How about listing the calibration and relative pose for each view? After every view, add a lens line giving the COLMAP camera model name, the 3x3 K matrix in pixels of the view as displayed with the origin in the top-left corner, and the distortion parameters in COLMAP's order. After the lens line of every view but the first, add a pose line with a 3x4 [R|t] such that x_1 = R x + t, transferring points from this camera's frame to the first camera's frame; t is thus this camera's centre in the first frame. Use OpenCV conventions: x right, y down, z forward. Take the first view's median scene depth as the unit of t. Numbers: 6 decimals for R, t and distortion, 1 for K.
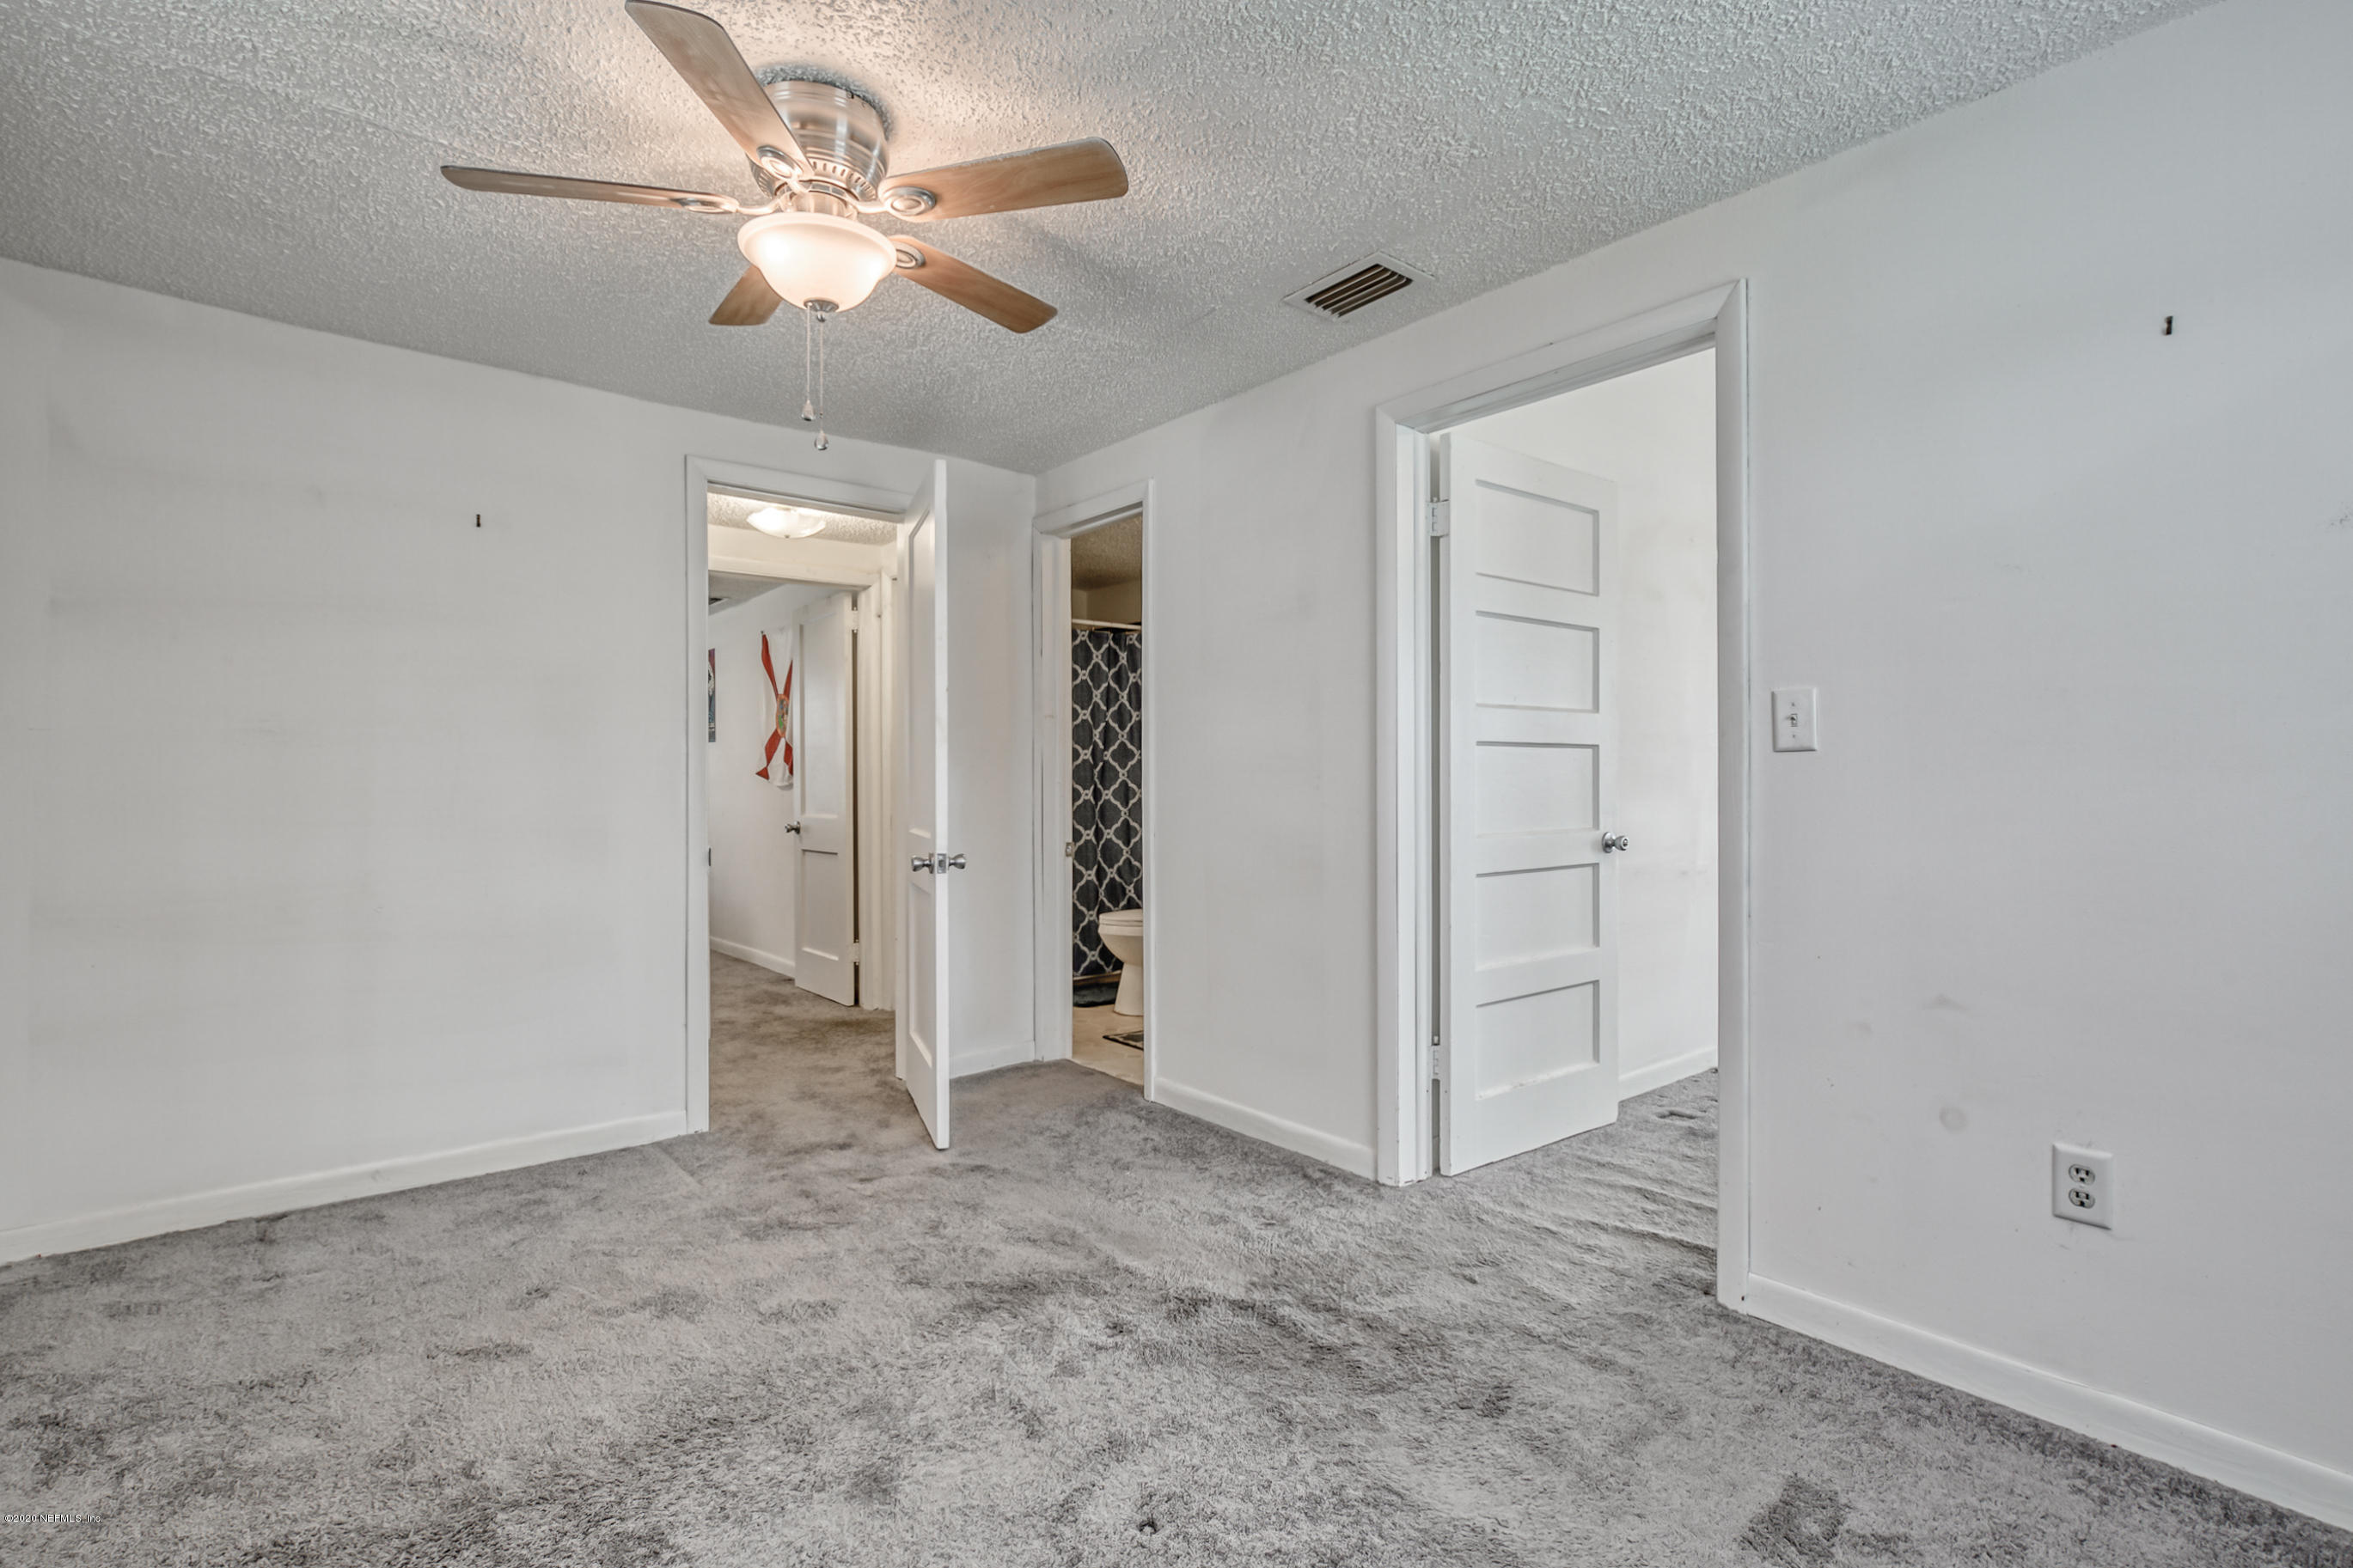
lens RADIAL K [[1115.8, 0, 1169.7], [0, 1115.8, 782.8], [0, 0, 1]] dist [-0.004135, -0.001708]
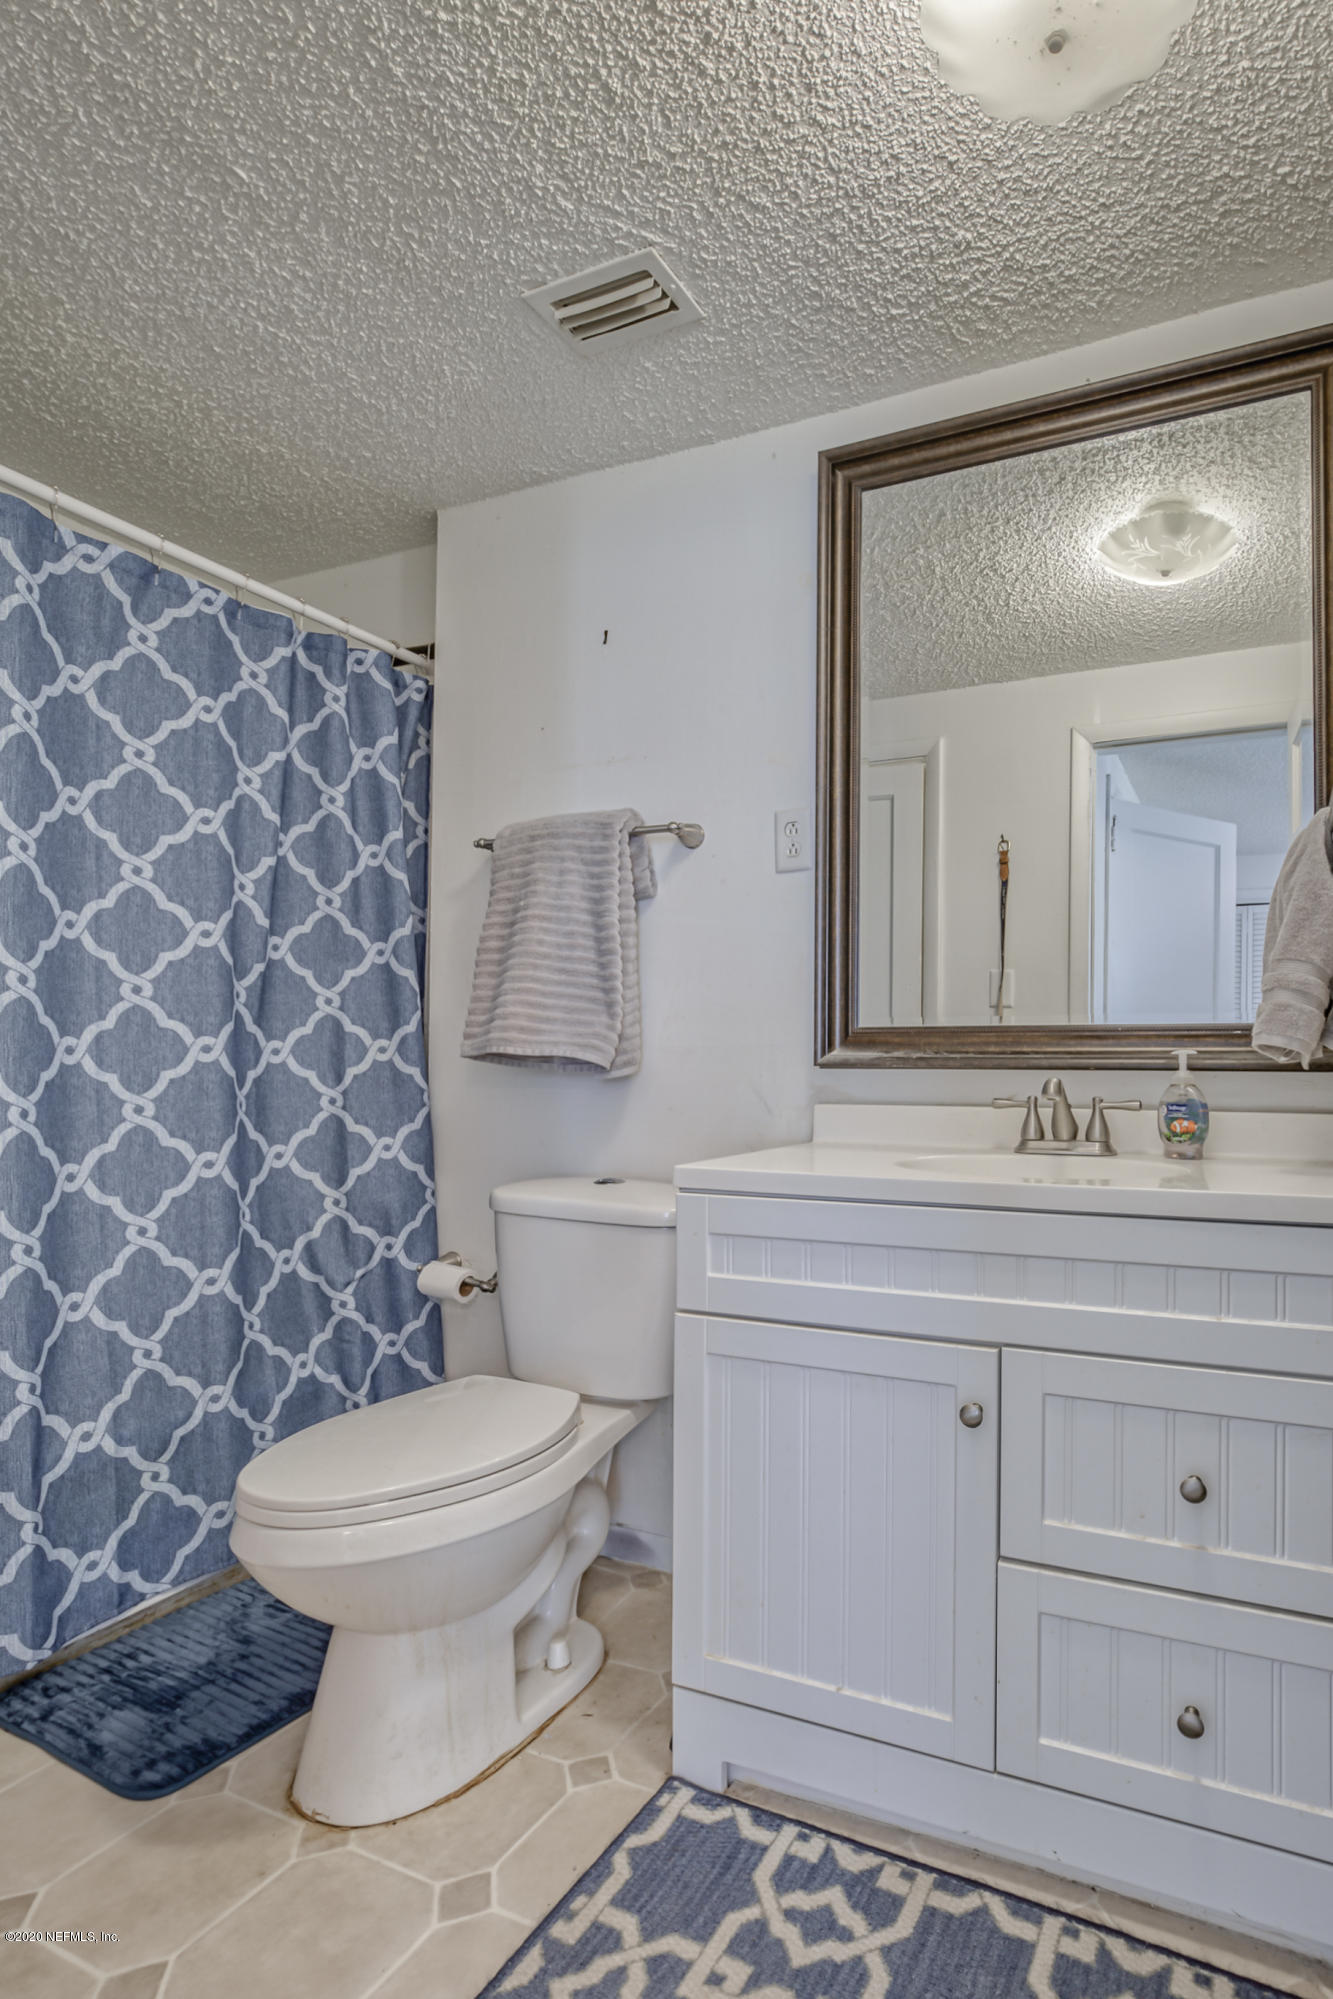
lens RADIAL K [[948.1, 0, 911.7], [0, 948.1, 1054.7], [0, 0, 1]] dist [-0.004135, -0.001708]
pose [[0.859157, 0.019141, 0.511354, -0.035807], [-0.016689, 0.999817, -0.009384, 0.010990], [-0.511440, -0.000472, 0.859319, 0.625398]]
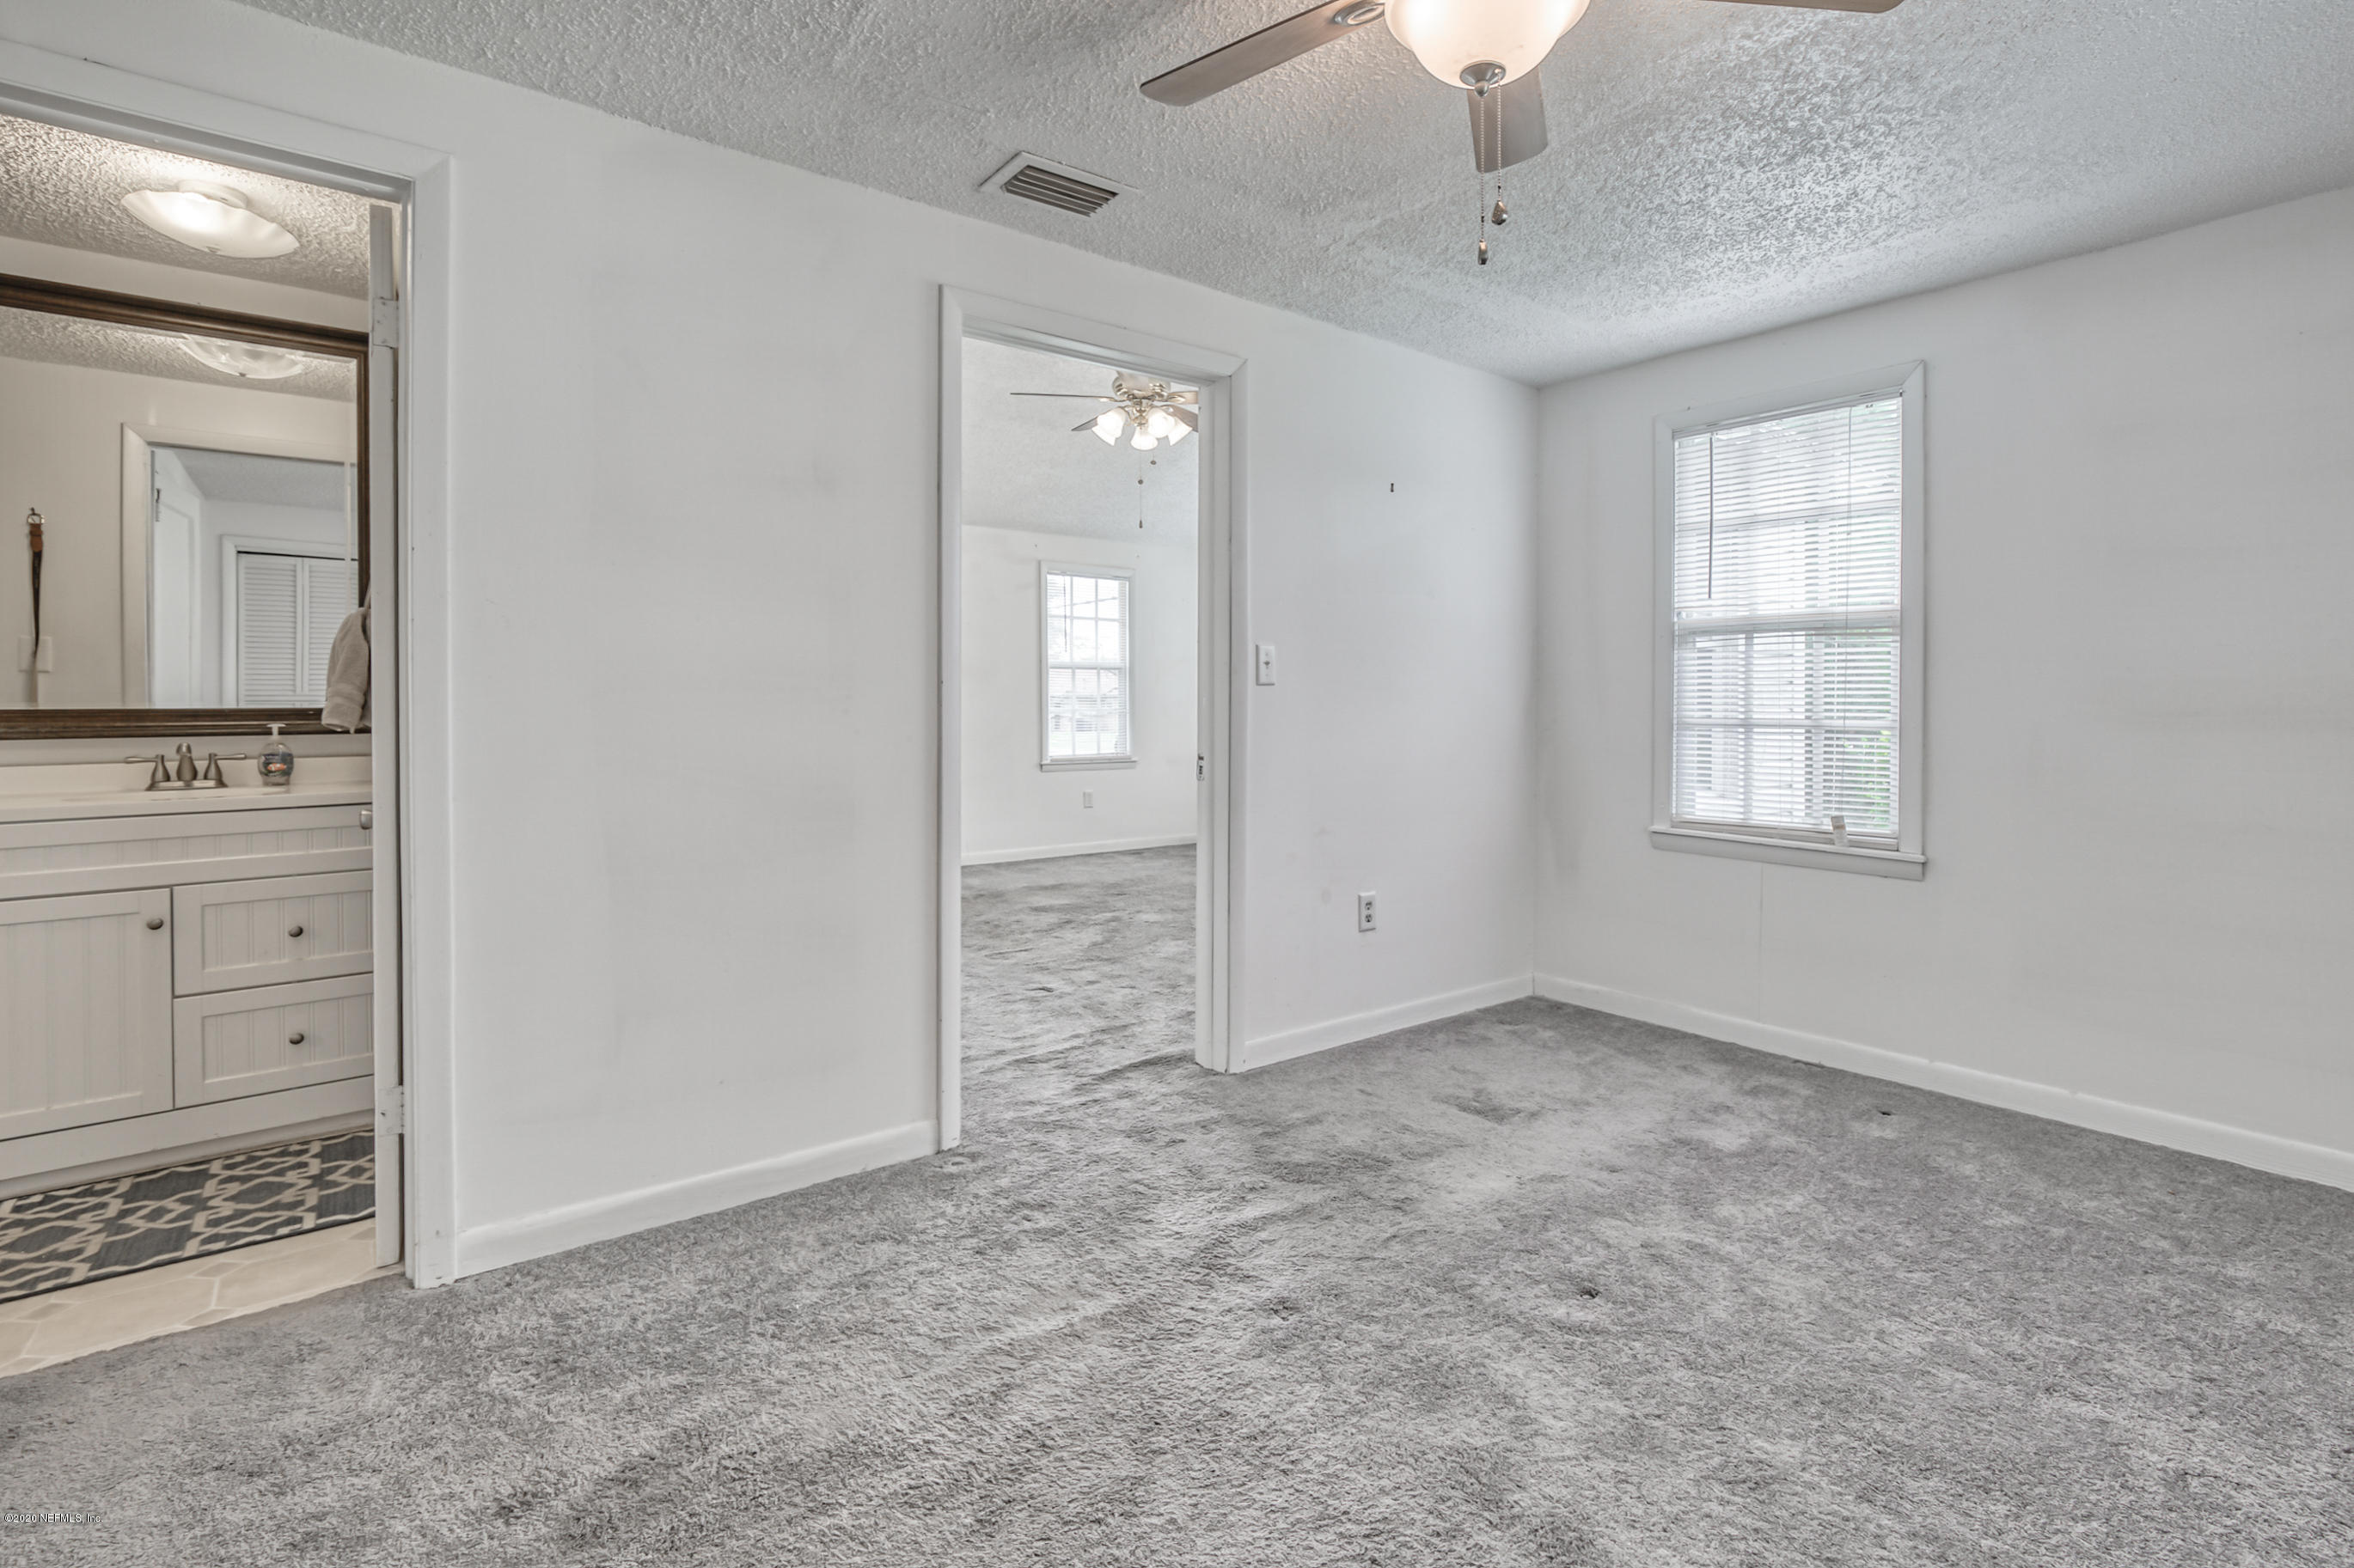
lens RADIAL K [[1116.3, 0, 1197.2], [0, 1116.3, 715.9], [0, 0, 1]] dist [-0.004135, -0.001708]
pose [[0.023655, -0.013006, 0.999636, -0.340696], [0.002625, 0.999913, 0.012947, -0.002247], [-0.999717, 0.002318, 0.023687, 0.373248]]
